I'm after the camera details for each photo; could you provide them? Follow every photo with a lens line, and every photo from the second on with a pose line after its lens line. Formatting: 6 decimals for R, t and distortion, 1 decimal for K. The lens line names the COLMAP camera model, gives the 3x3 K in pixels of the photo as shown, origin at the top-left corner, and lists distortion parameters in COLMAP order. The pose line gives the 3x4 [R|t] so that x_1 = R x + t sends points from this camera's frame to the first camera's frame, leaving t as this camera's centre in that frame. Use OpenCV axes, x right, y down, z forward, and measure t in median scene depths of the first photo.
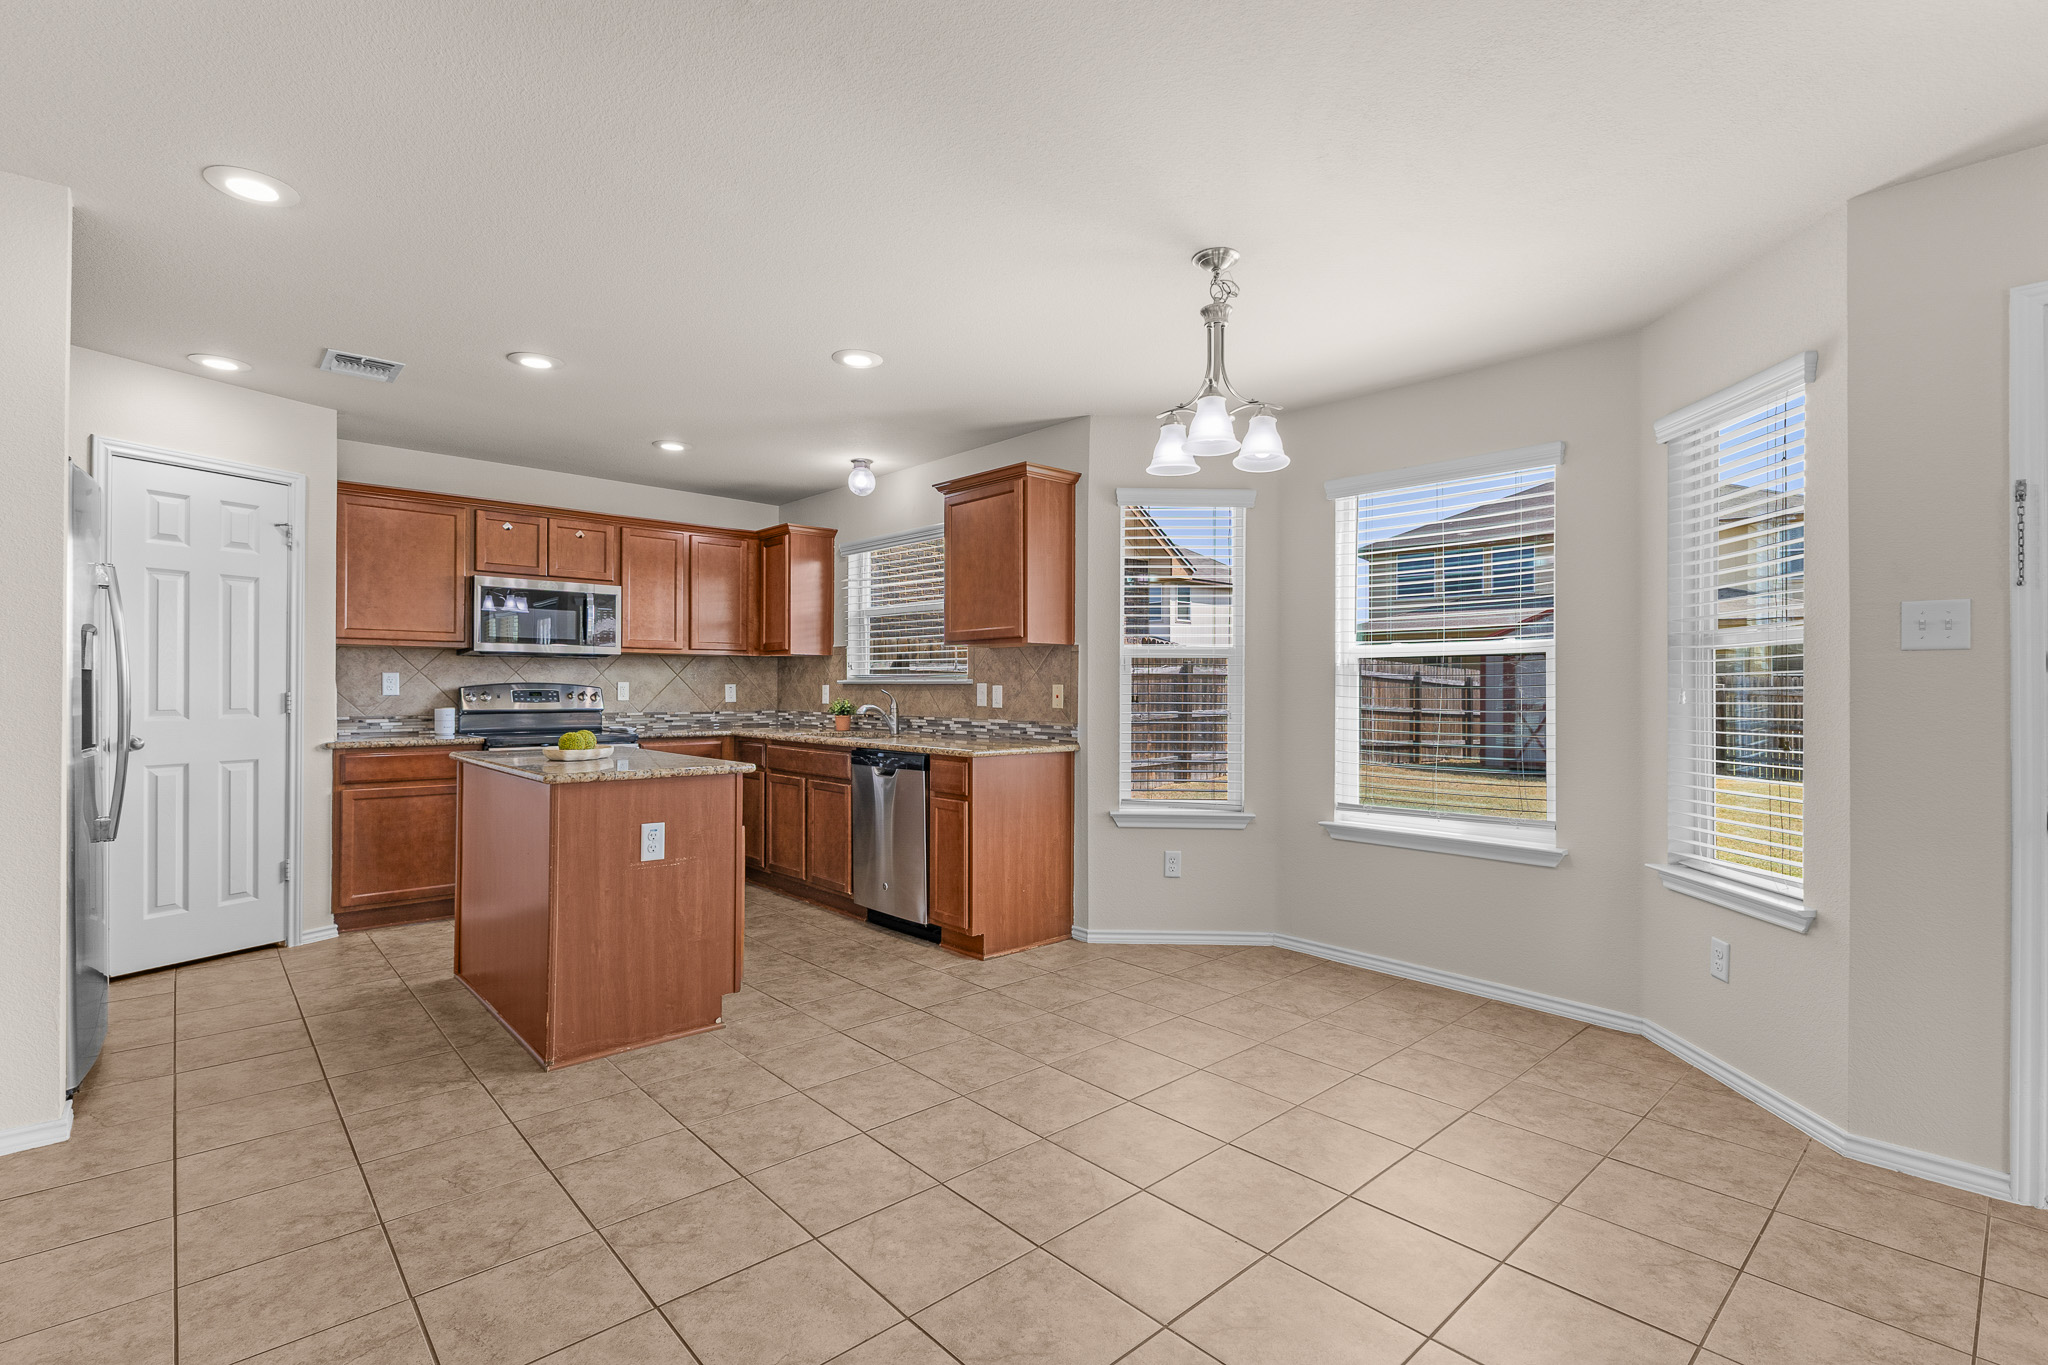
lens RADIAL K [[949.3, 0, 1024.0], [0, 949.3, 682.5], [0, 0, 1]] dist [-0.000763, -0.000172]
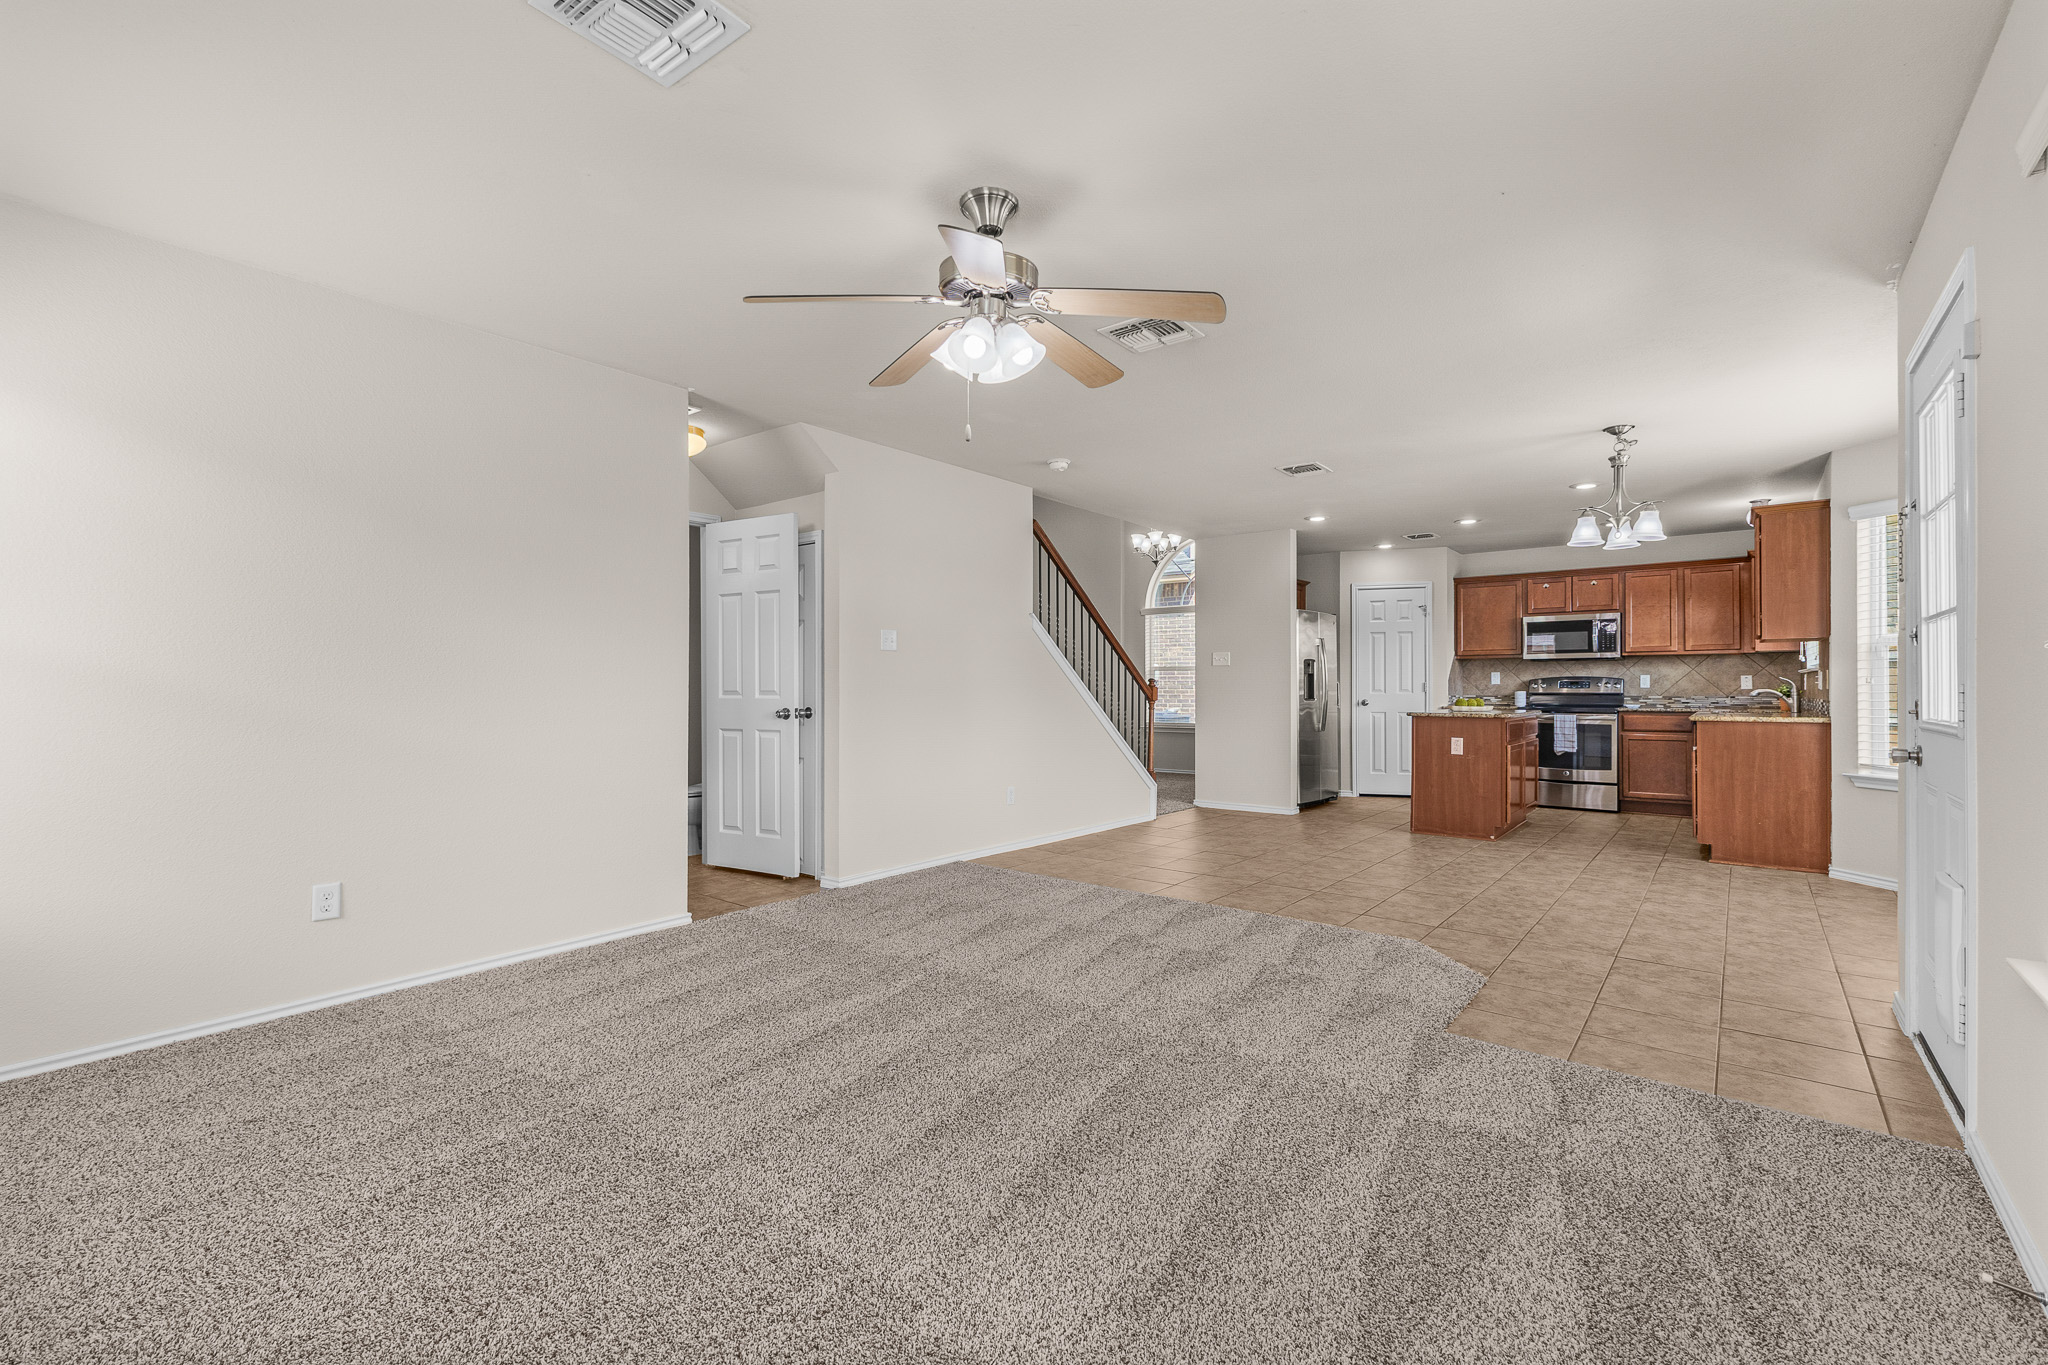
lens RADIAL K [[903.0, 0, 1005.0], [0, 903.0, 677.0], [0, 0, 1]] dist [0.000734, 0.000019]
pose [[0.137446, -0.017139, -0.990361, 1.069964], [0.007945, 0.999837, -0.016200, 0.022260], [0.990477, -0.005641, 0.137560, -0.229645]]
